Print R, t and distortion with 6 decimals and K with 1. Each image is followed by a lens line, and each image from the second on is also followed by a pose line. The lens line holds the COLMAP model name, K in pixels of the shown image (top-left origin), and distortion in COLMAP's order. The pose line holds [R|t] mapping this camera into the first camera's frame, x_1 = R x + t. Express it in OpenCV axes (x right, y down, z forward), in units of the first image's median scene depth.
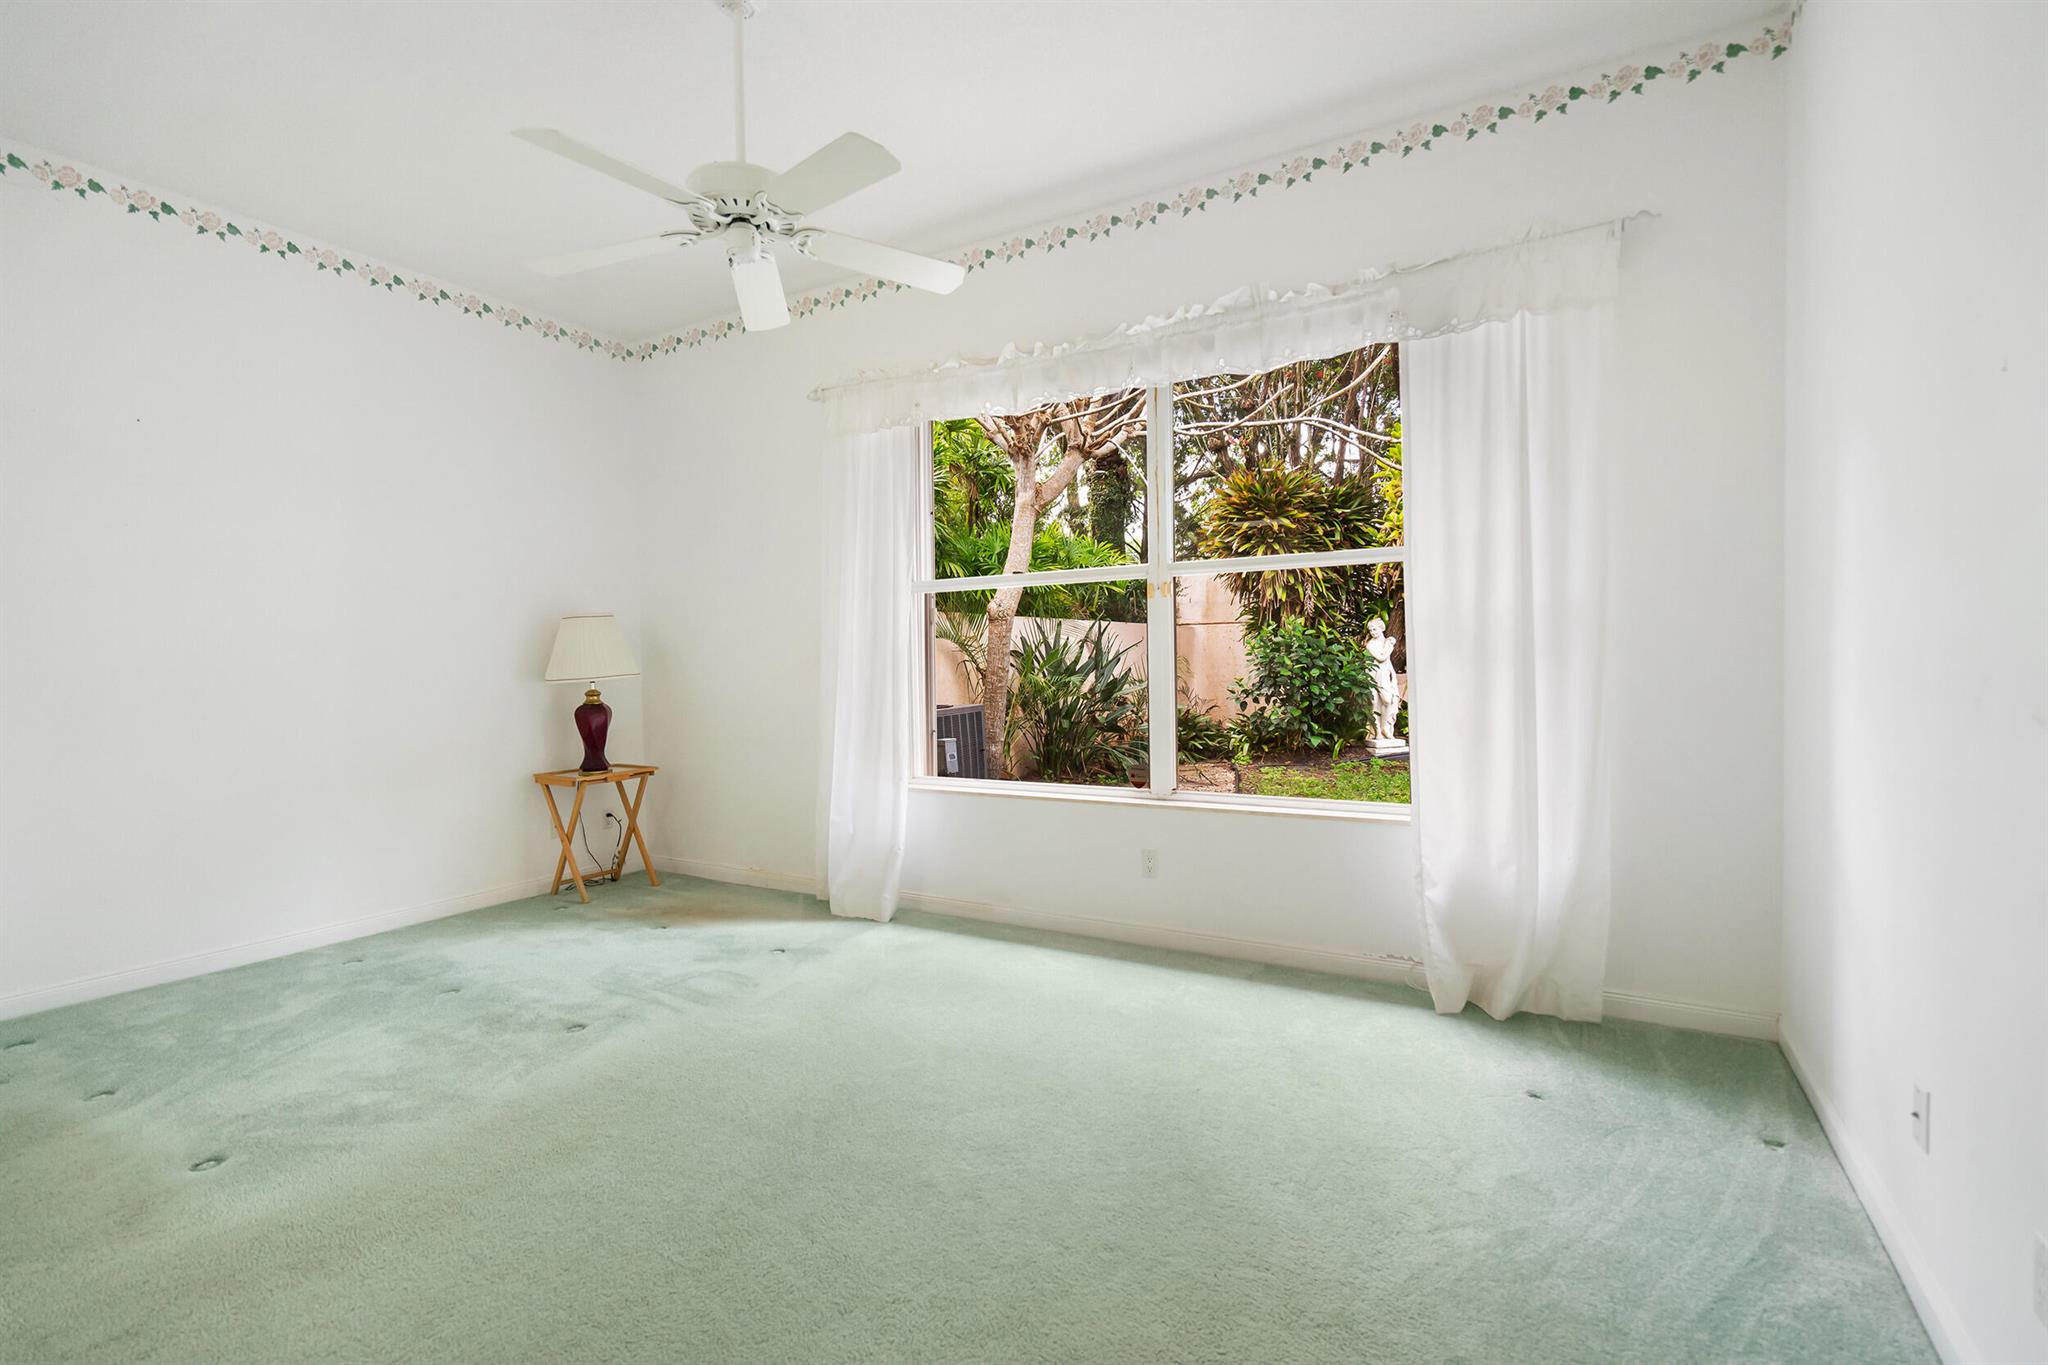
lens RADIAL K [[945.8, 0, 1061.4], [0, 945.8, 677.7], [0, 0, 1]] dist [-0.005099, 0.002524]
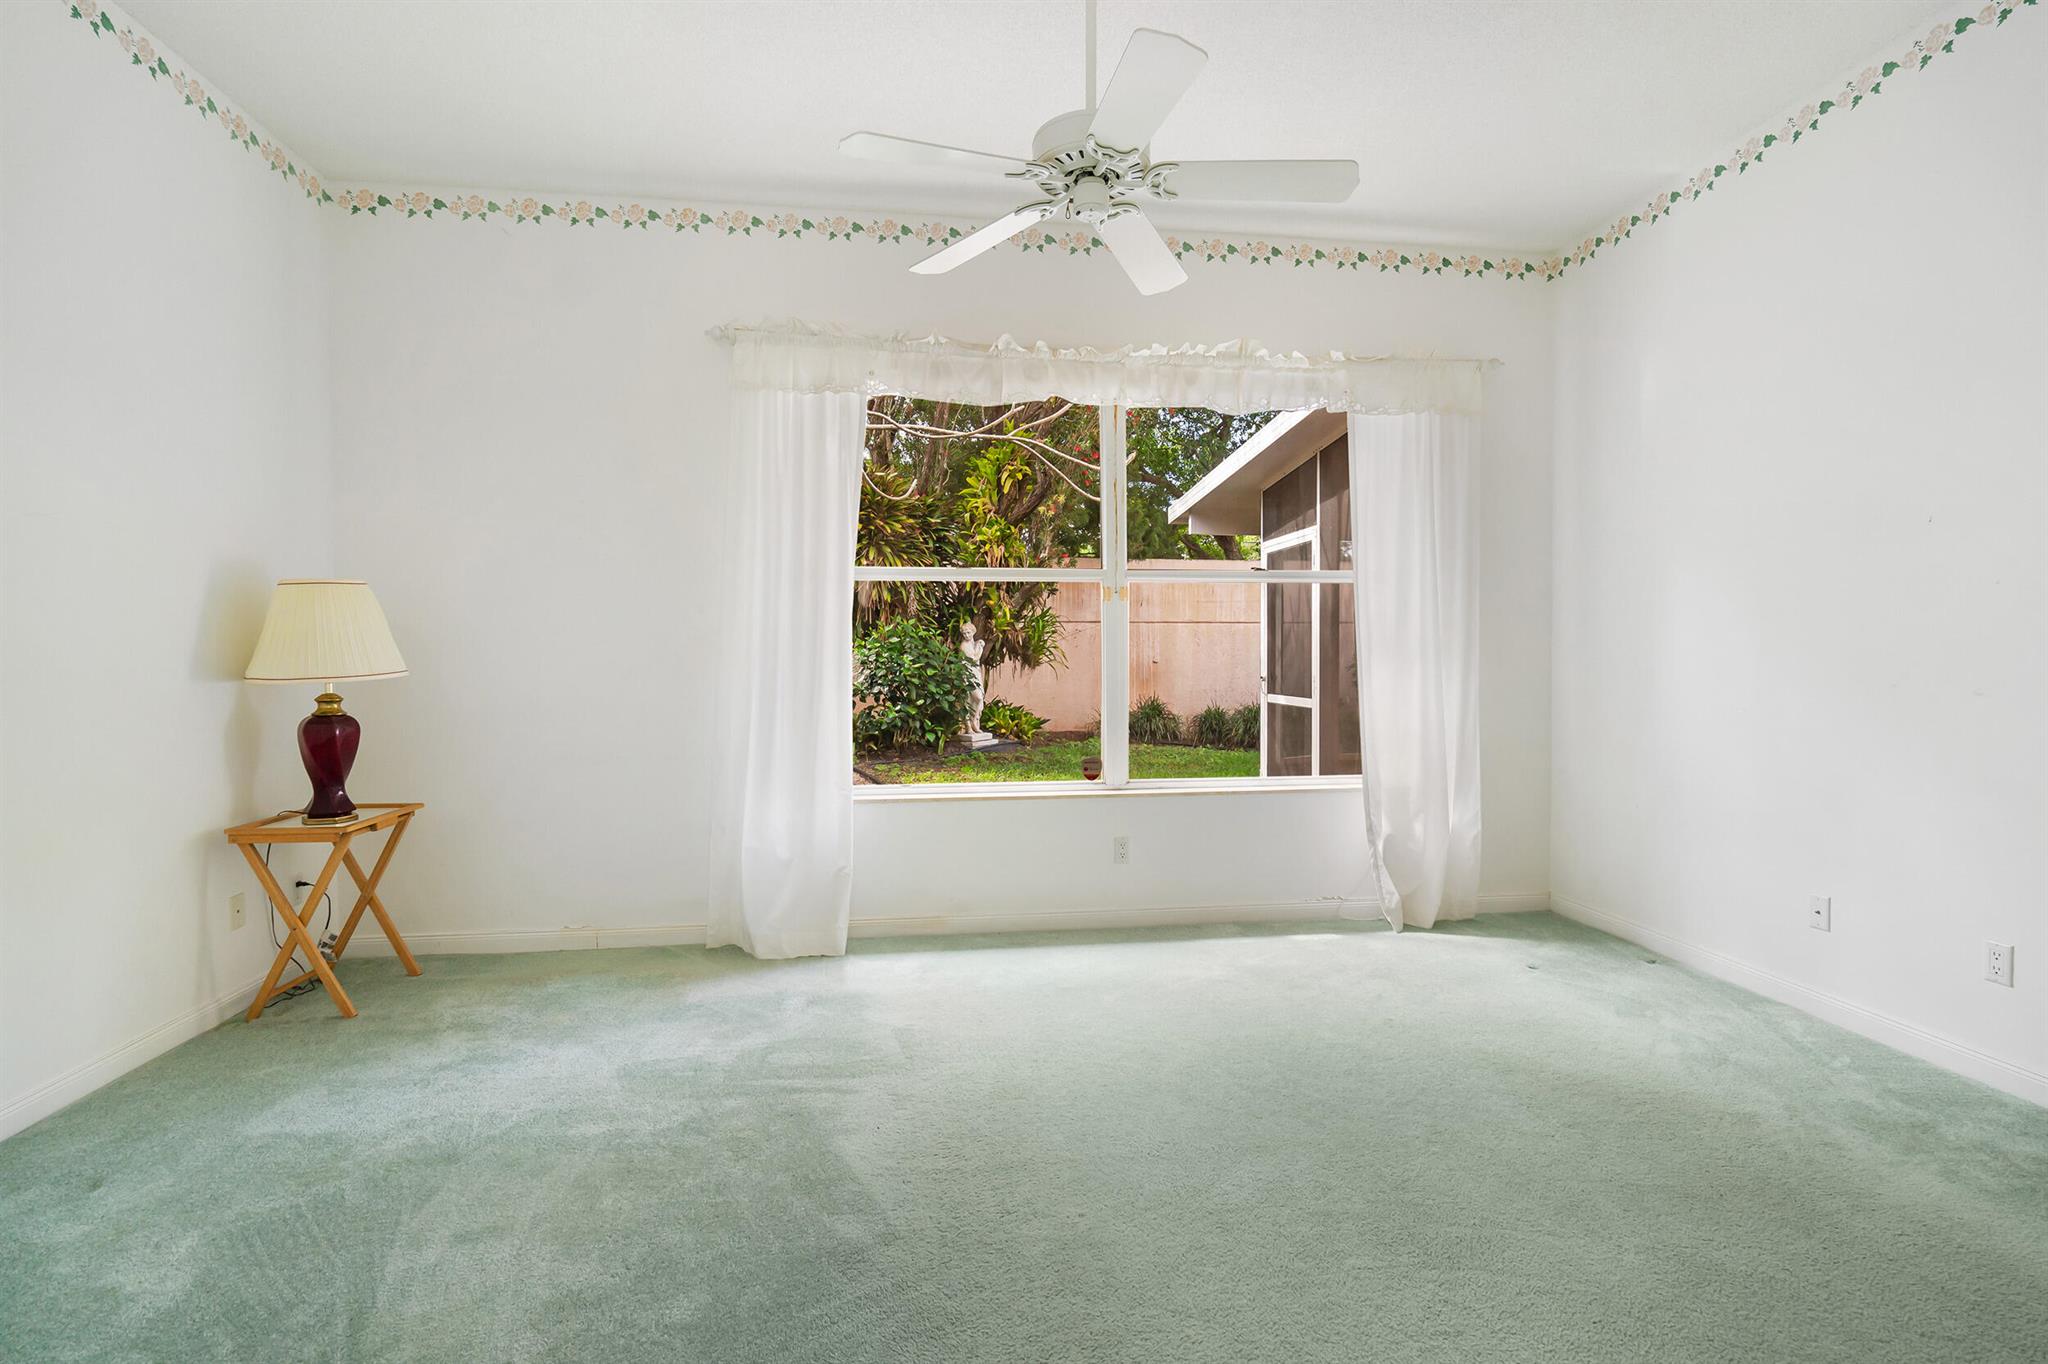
lens RADIAL K [[945.8, 0, 1045.5], [0, 945.8, 647.4], [0, 0, 1]] dist [-0.005099, 0.002524]
pose [[0.791988, 0.017849, 0.610275, -0.503767], [0.002442, 0.999472, -0.032402, 0.002843], [-0.610531, 0.027153, 0.791527, 0.165566]]
